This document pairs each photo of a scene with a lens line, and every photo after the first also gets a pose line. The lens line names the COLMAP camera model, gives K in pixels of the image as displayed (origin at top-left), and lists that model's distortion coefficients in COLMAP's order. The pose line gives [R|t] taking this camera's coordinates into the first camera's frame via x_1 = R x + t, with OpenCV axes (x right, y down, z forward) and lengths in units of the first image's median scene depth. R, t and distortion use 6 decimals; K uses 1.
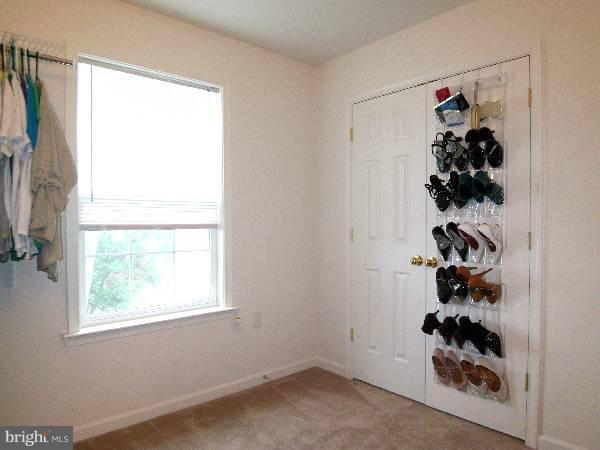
lens RADIAL K [[402.7, 0, 301.7], [0, 402.7, 230.1], [0, 0, 1]] dist [0.001552, -0.076180]
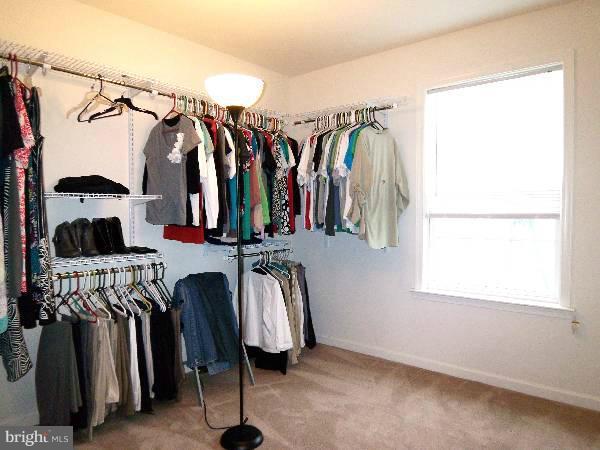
lens RADIAL K [[402.7, 0, 301.7], [0, 402.7, 230.1], [0, 0, 1]] dist [0.001552, -0.076180]
pose [[0.131545, 0.048438, -0.990126, 0.659458], [-0.015352, 0.998785, 0.046822, -0.012351], [0.991191, 0.009042, 0.132129, 0.328115]]
